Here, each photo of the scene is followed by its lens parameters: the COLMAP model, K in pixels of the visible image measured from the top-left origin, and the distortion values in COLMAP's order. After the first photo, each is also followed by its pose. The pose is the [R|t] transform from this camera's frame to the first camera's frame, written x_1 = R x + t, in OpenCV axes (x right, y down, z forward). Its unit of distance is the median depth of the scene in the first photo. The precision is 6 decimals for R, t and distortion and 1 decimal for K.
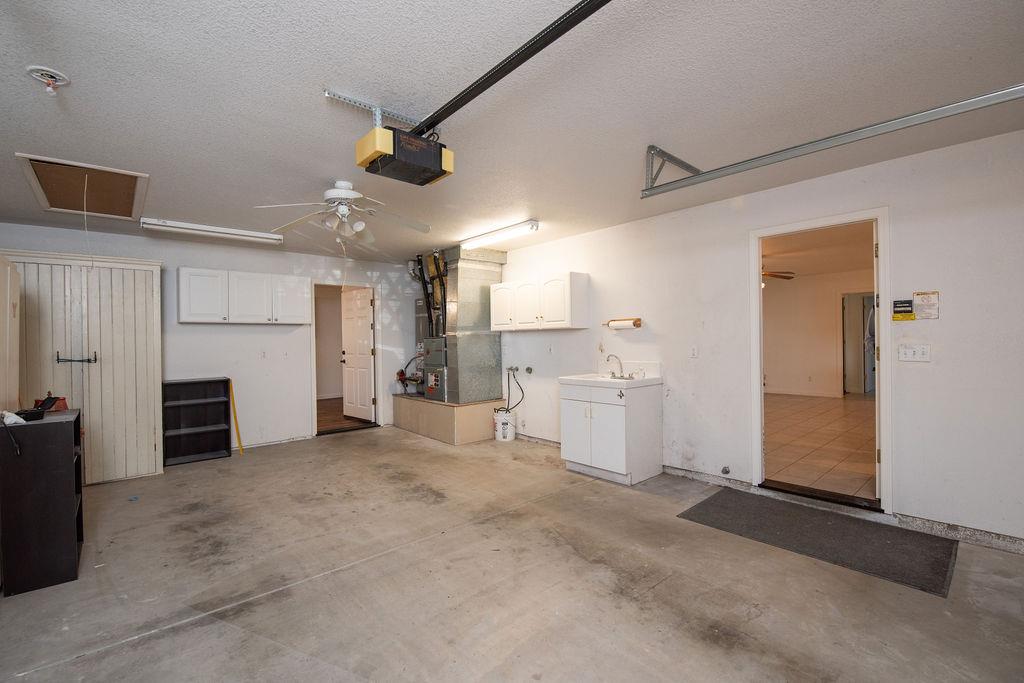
lens RADIAL K [[456.4, 0, 511.8], [0, 456.4, 340.1], [0, 0, 1]] dist [-0.027390, -0.000290]
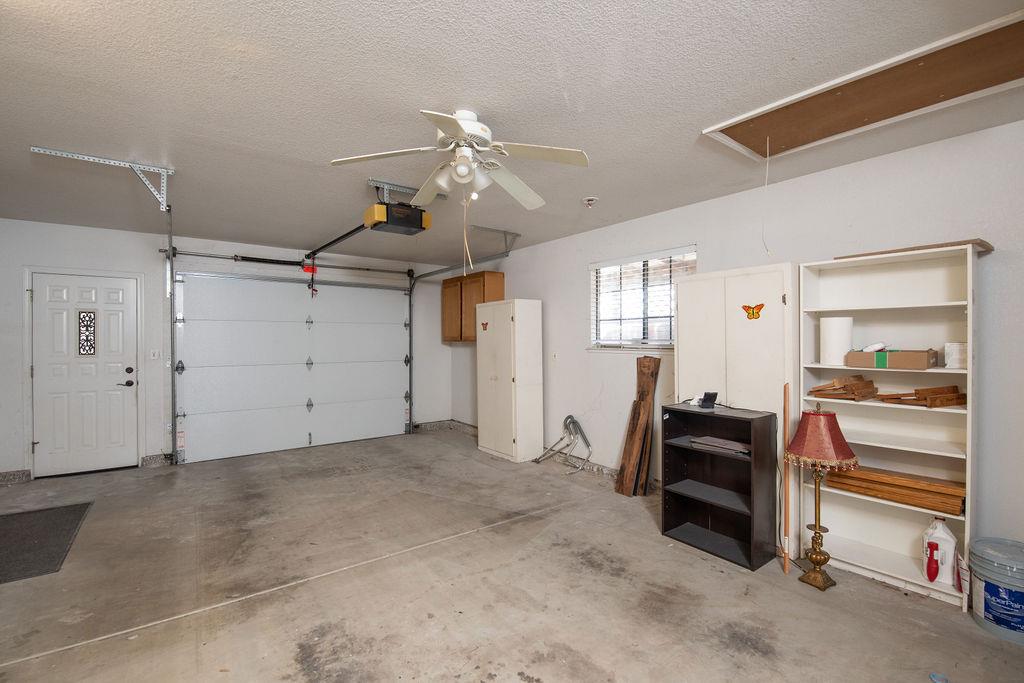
lens RADIAL K [[456.4, 0, 512.8], [0, 456.4, 340.6], [0, 0, 1]] dist [-0.027390, -0.000290]
pose [[-0.996527, 0.009603, 0.082709, -0.566602], [0.009877, 0.999947, 0.002899, -0.011654], [-0.082677, 0.003705, -0.996569, 1.928454]]
